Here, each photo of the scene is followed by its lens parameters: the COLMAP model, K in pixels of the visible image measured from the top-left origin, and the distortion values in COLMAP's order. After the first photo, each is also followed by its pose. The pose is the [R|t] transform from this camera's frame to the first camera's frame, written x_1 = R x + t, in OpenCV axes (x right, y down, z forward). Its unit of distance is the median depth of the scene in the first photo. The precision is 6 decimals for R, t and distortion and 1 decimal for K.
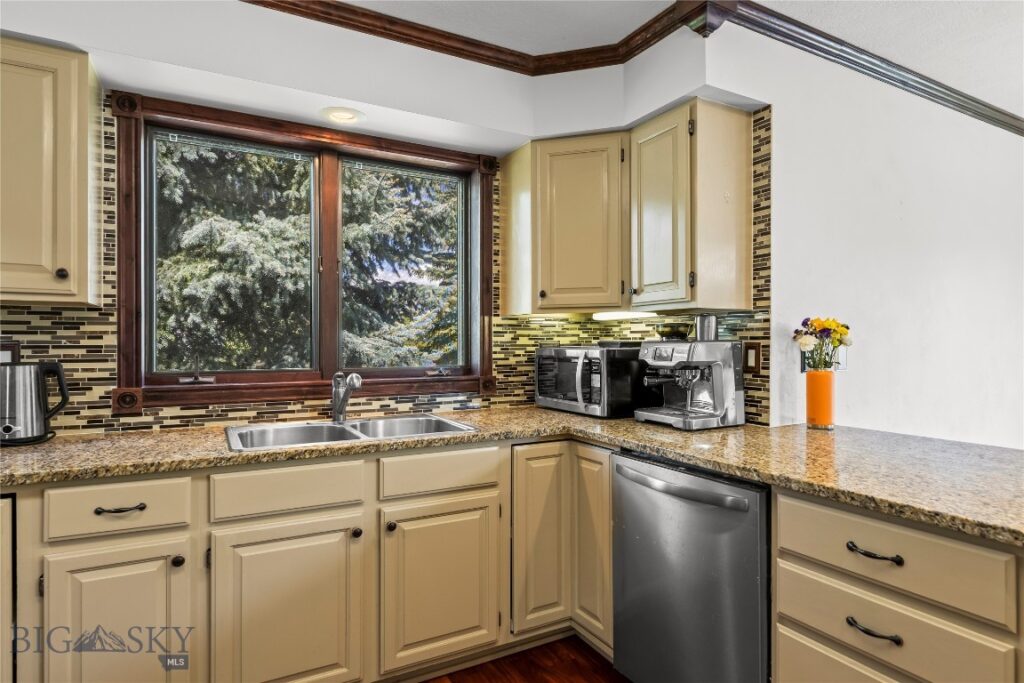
lens RADIAL K [[565.7, 0, 510.5], [0, 565.7, 343.3], [0, 0, 1]] dist [0.007581, -0.003337]
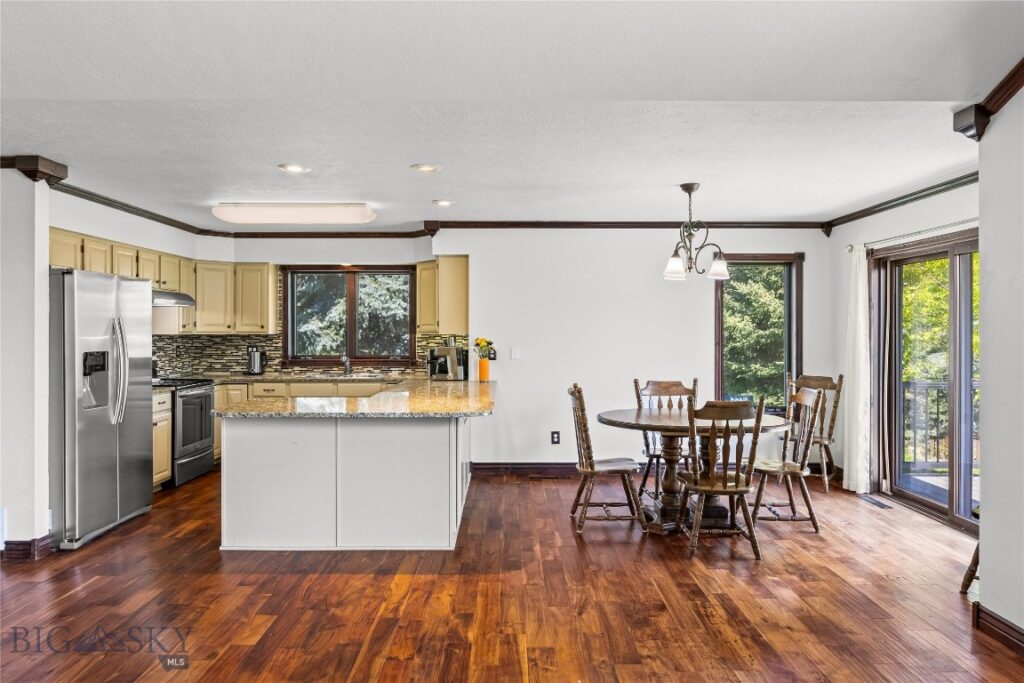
lens RADIAL K [[662.8, 0, 505.7], [0, 662.8, 332.5], [0, 0, 1]] dist [0.000005, -0.000591]
pose [[0.877705, 0.000064, -0.479202, 2.048394], [-0.000756, 0.999999, -0.001251, -0.065630], [0.479201, 0.001460, 0.877704, -1.546249]]
